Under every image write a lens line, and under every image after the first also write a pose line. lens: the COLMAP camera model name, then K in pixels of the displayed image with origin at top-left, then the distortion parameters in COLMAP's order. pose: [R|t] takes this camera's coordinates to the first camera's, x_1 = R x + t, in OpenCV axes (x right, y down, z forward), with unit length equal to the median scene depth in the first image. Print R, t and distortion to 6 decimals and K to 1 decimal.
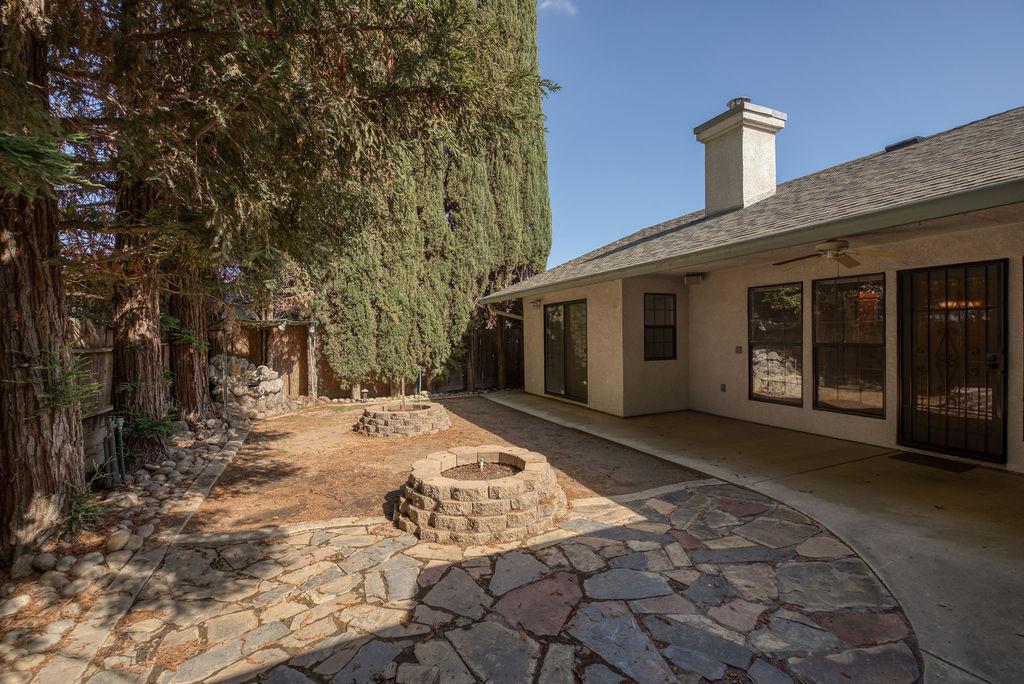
lens RADIAL K [[448.0, 0, 518.0], [0, 448.0, 345.4], [0, 0, 1]] dist [-0.004408, -0.006893]
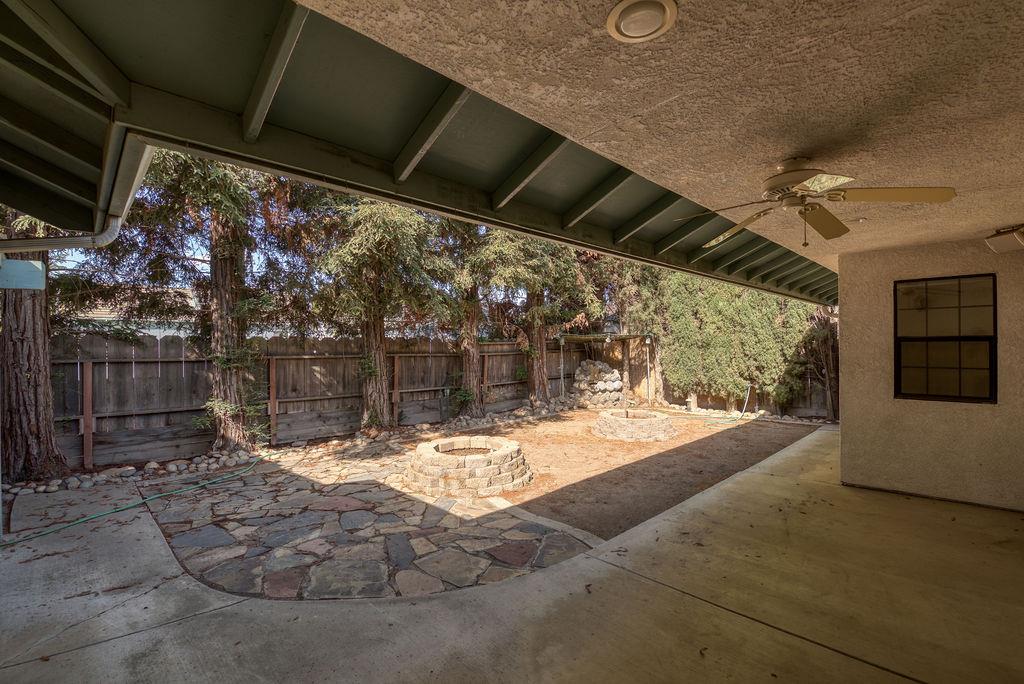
lens RADIAL K [[448.0, 0, 507.4], [0, 448.0, 347.5], [0, 0, 1]] dist [-0.004408, -0.006893]
pose [[0.352164, 0.014126, -0.935832, 1.255027], [-0.021075, 0.999752, 0.007160, -0.048241], [0.935701, 0.017202, 0.352375, 0.636434]]
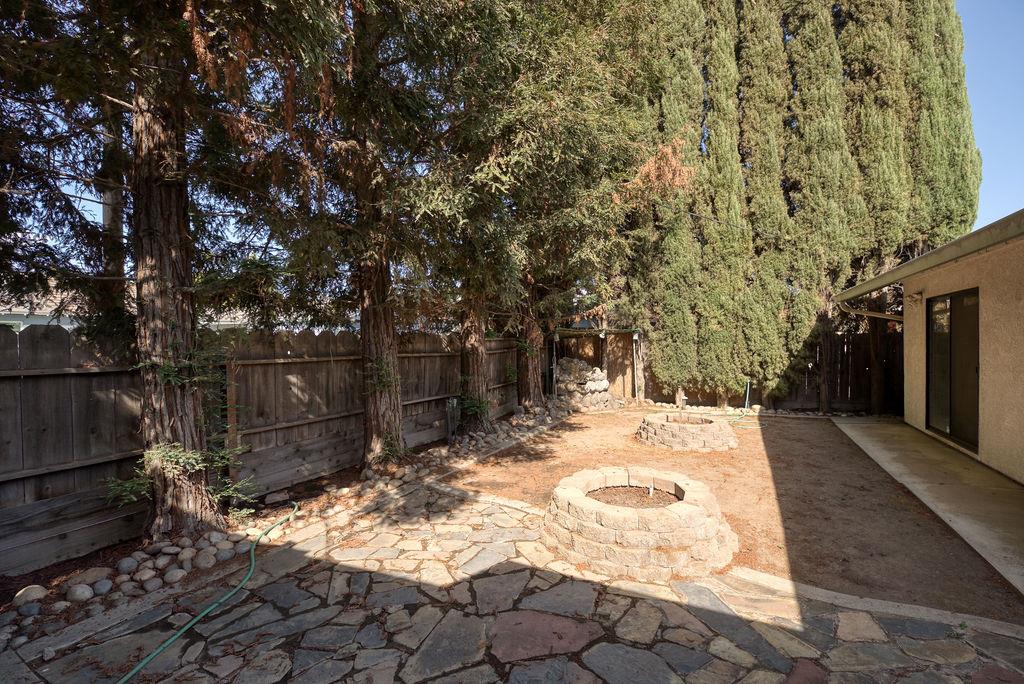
lens RADIAL K [[448.0, 0, 515.7], [0, 448.0, 346.5], [0, 0, 1]] dist [-0.004408, -0.006893]
pose [[0.624157, 0.013048, -0.781190, 0.495981], [-0.014187, 0.999885, 0.005366, -0.031023], [0.781170, 0.007734, 0.624271, 0.230911]]
